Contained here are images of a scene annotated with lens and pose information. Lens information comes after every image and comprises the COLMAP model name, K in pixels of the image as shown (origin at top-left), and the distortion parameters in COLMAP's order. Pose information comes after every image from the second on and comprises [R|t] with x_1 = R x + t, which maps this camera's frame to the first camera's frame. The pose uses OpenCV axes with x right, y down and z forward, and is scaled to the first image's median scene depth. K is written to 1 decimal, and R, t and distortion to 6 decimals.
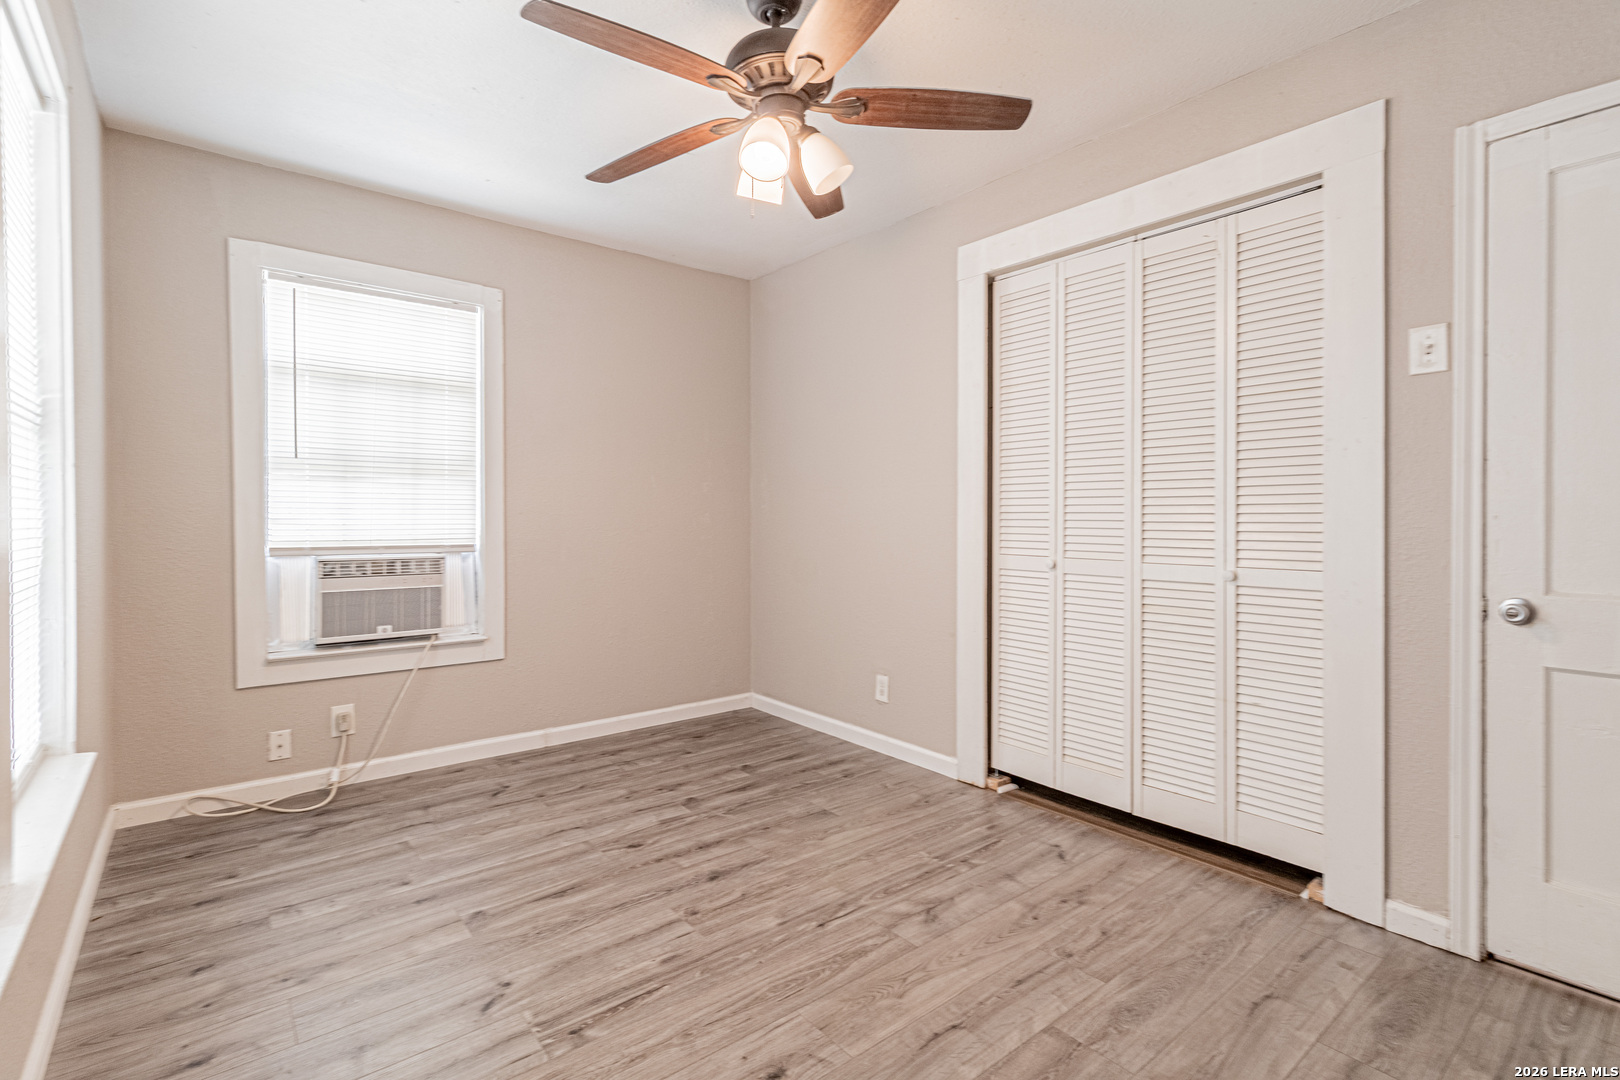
lens RADIAL K [[761.4, 0, 806.9], [0, 761.4, 532.4], [0, 0, 1]] dist [0.007054, 0.000044]
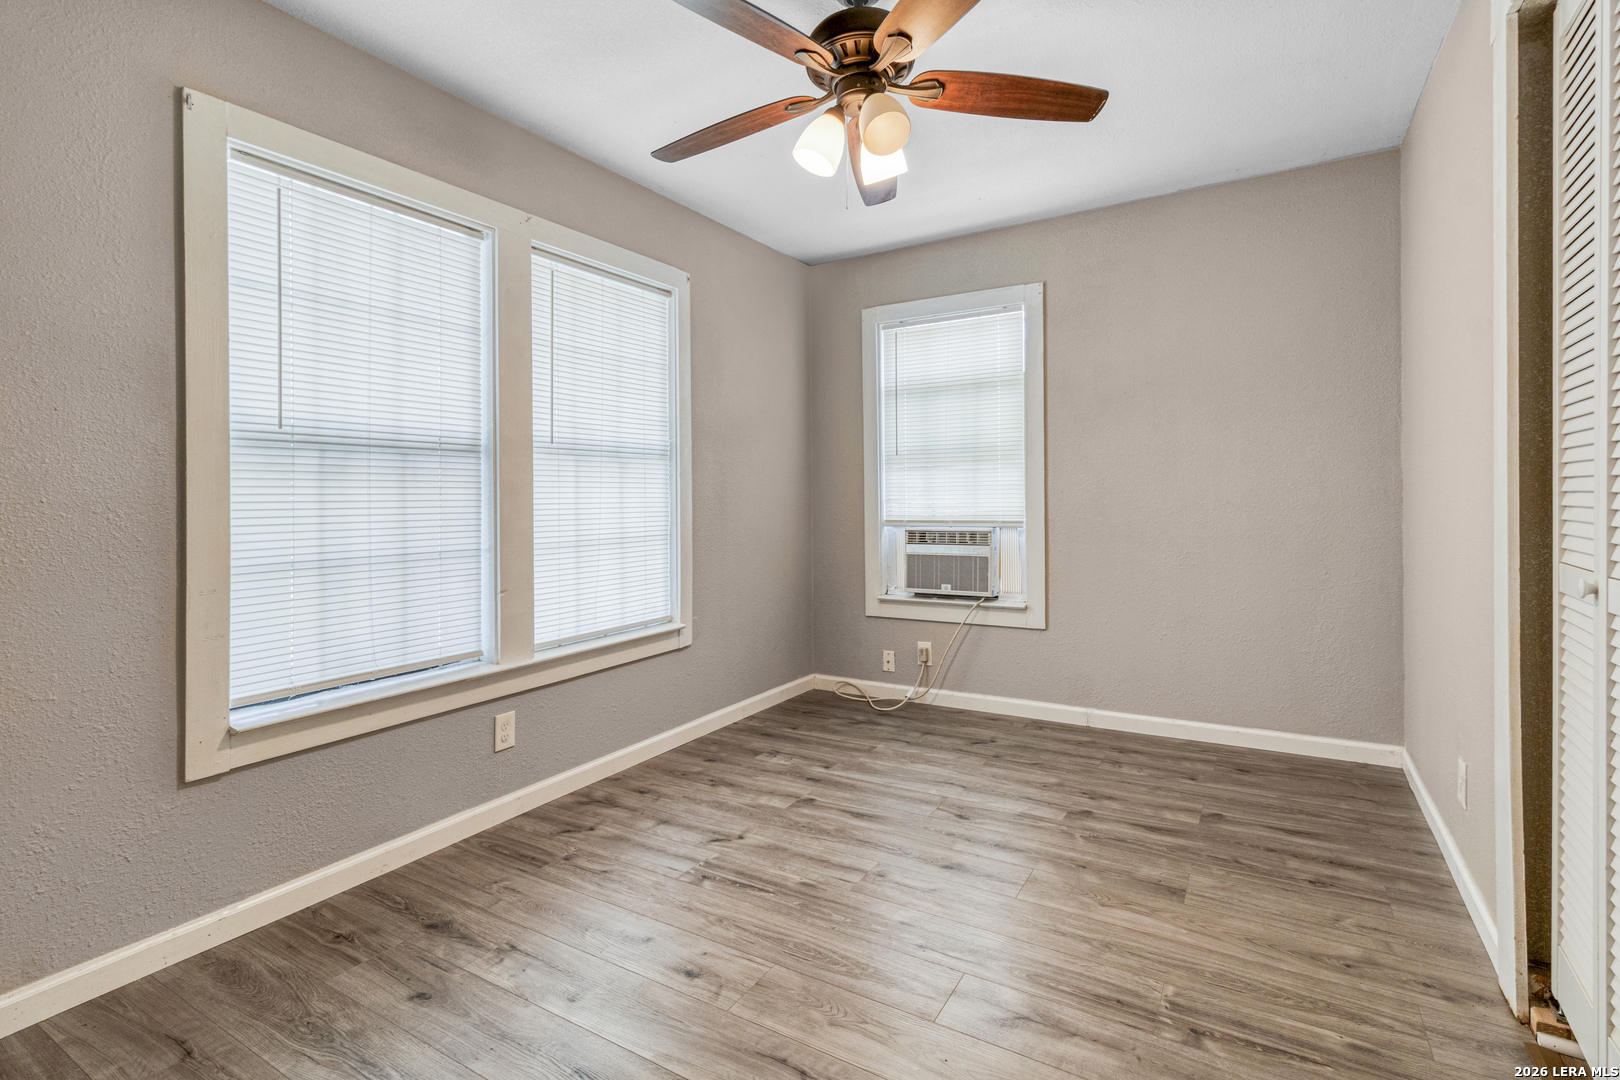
lens RADIAL K [[761.4, 0, 808.2], [0, 761.4, 503.5], [0, 0, 1]] dist [0.007054, 0.000044]
pose [[0.335289, -0.000879, -0.942115, 0.553936], [-0.002541, 0.999995, -0.001837, -0.007284], [0.942112, 0.003010, 0.335285, 0.378035]]
